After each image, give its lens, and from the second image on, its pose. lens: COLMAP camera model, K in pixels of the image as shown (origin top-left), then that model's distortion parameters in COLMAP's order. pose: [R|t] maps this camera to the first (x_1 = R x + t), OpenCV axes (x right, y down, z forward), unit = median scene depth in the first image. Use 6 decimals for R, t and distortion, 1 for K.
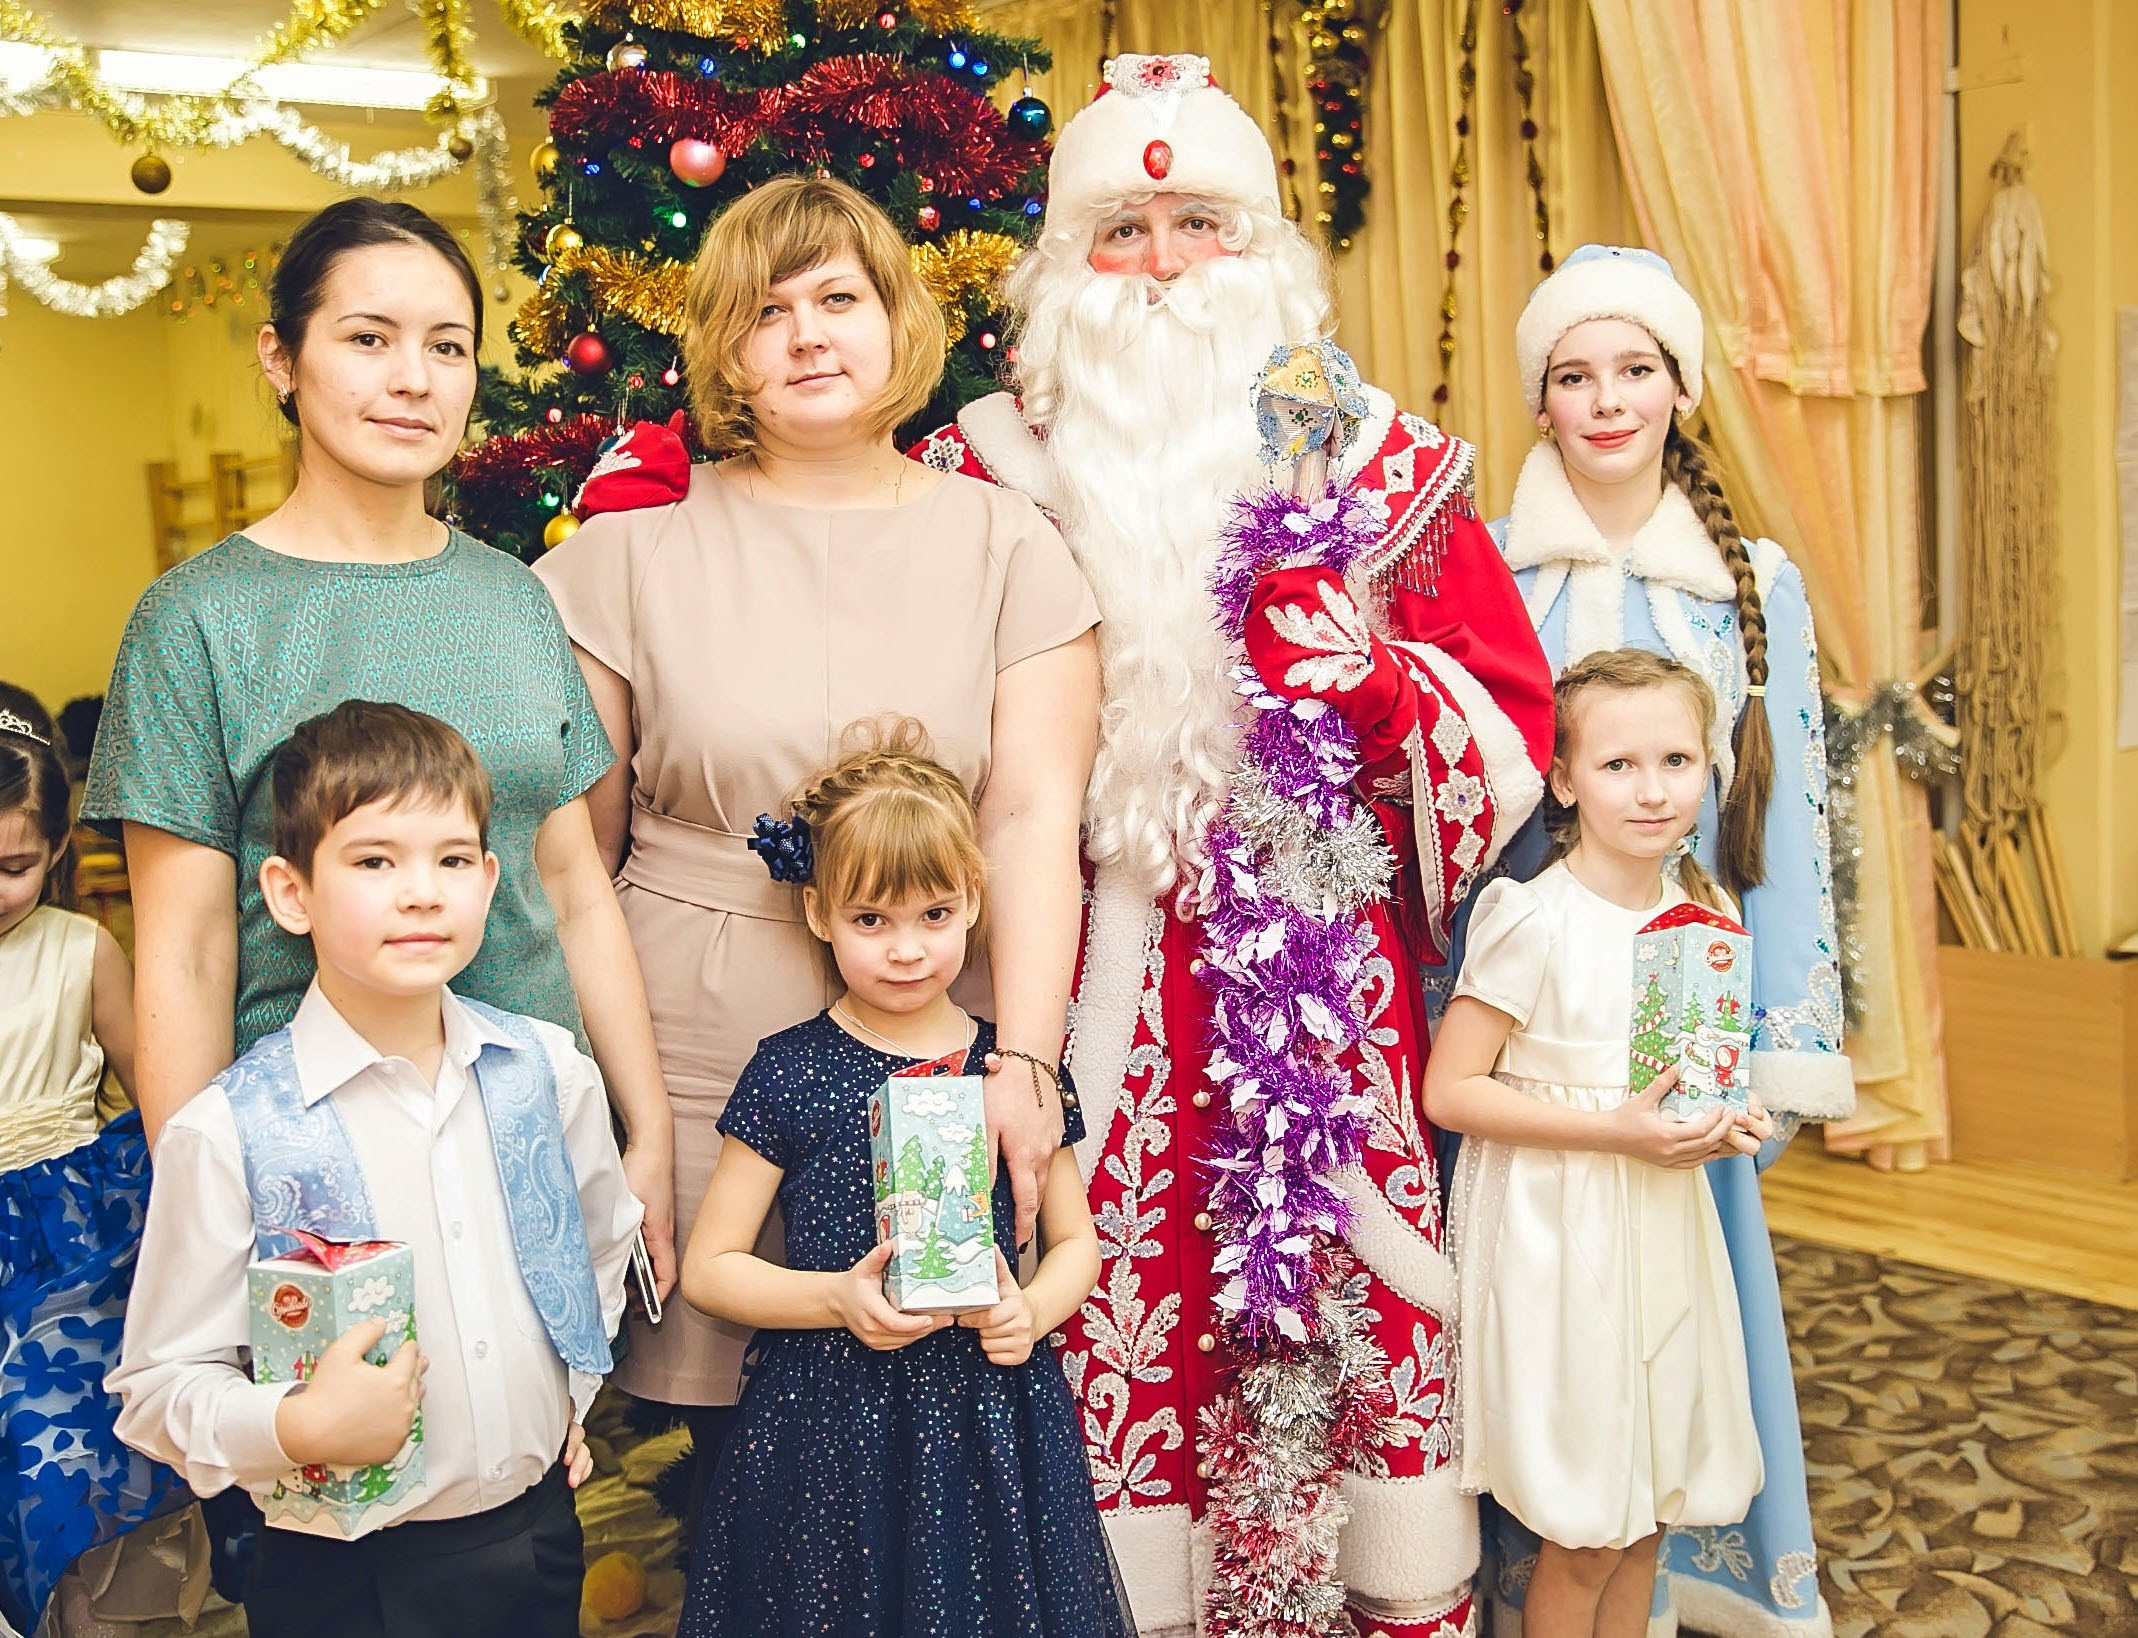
lens RADIAL K [[2446.7, 0, 1011.8], [0, 2446.7, 785.8], [0, 0, 1]] dist [-0.047465, 0.102965]
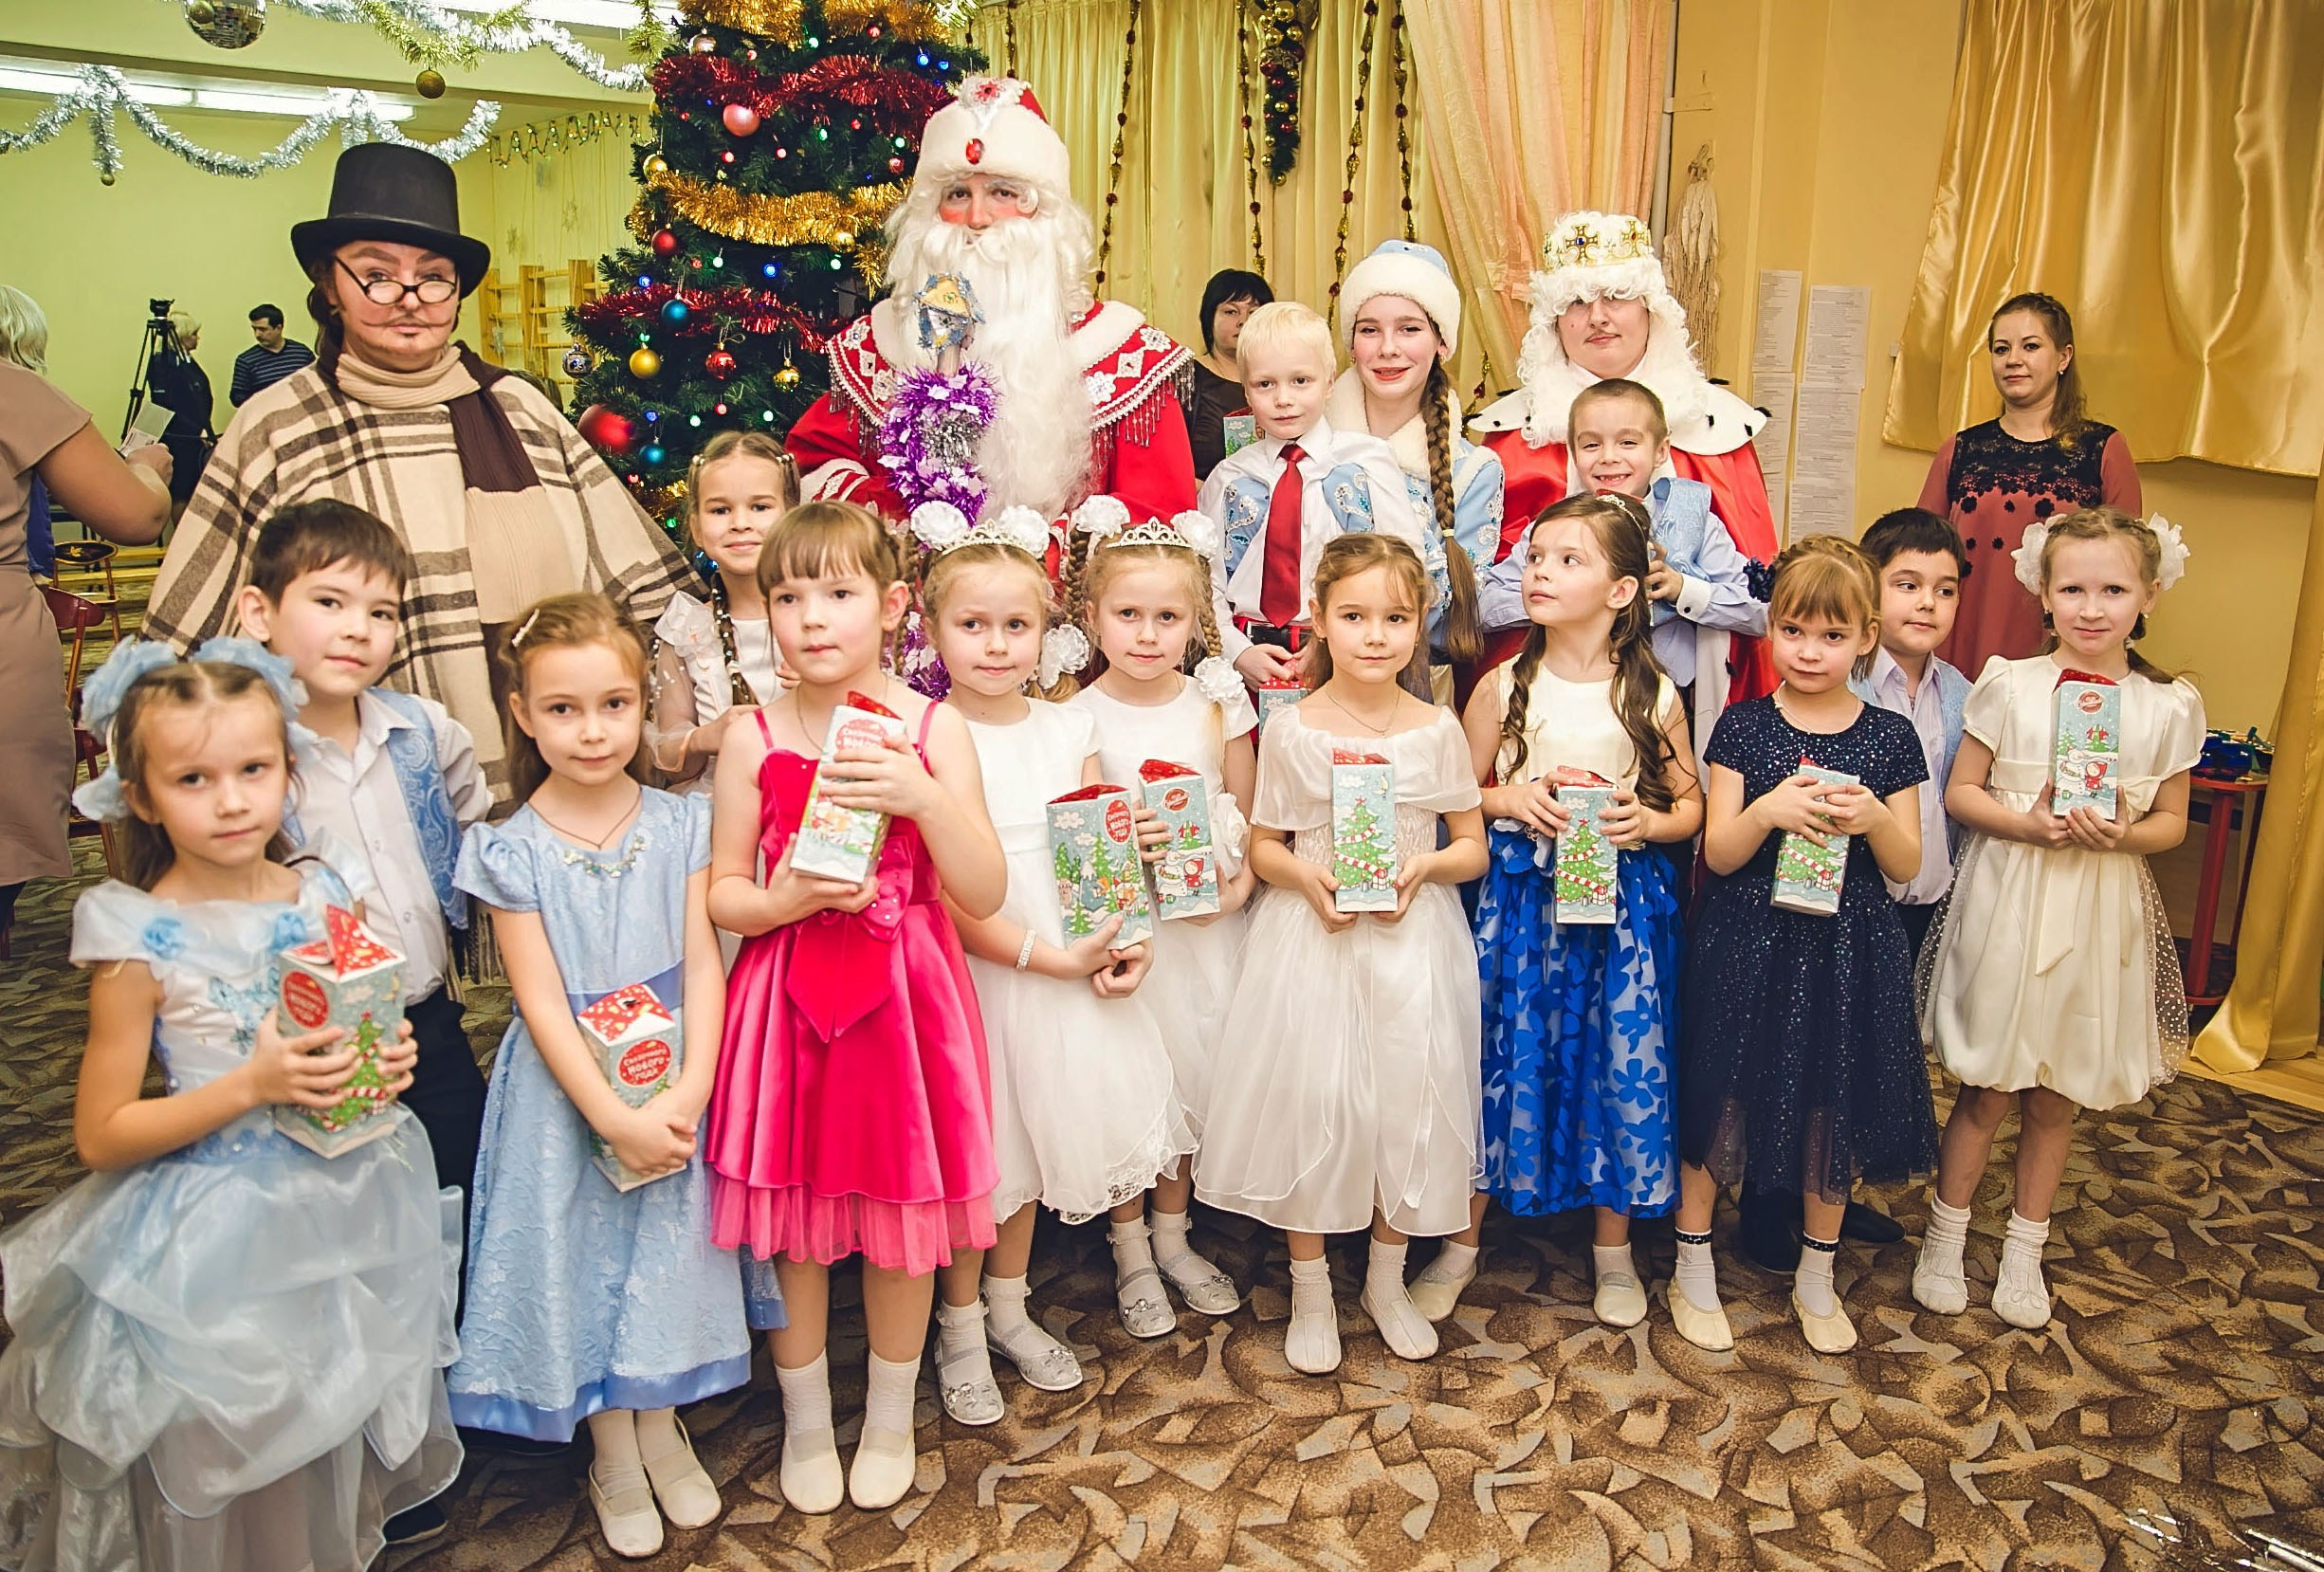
lens RADIAL K [[1774.4, 0, 1211.1], [0, 1774.4, 730.0], [0, 0, 1]] dist [-0.113952, 0.091463]
pose [[0.997094, 0.059256, 0.047876, 0.082422], [-0.064048, 0.992335, 0.105688, -0.007830], [-0.041247, -0.108447, 0.993246, -0.078991]]
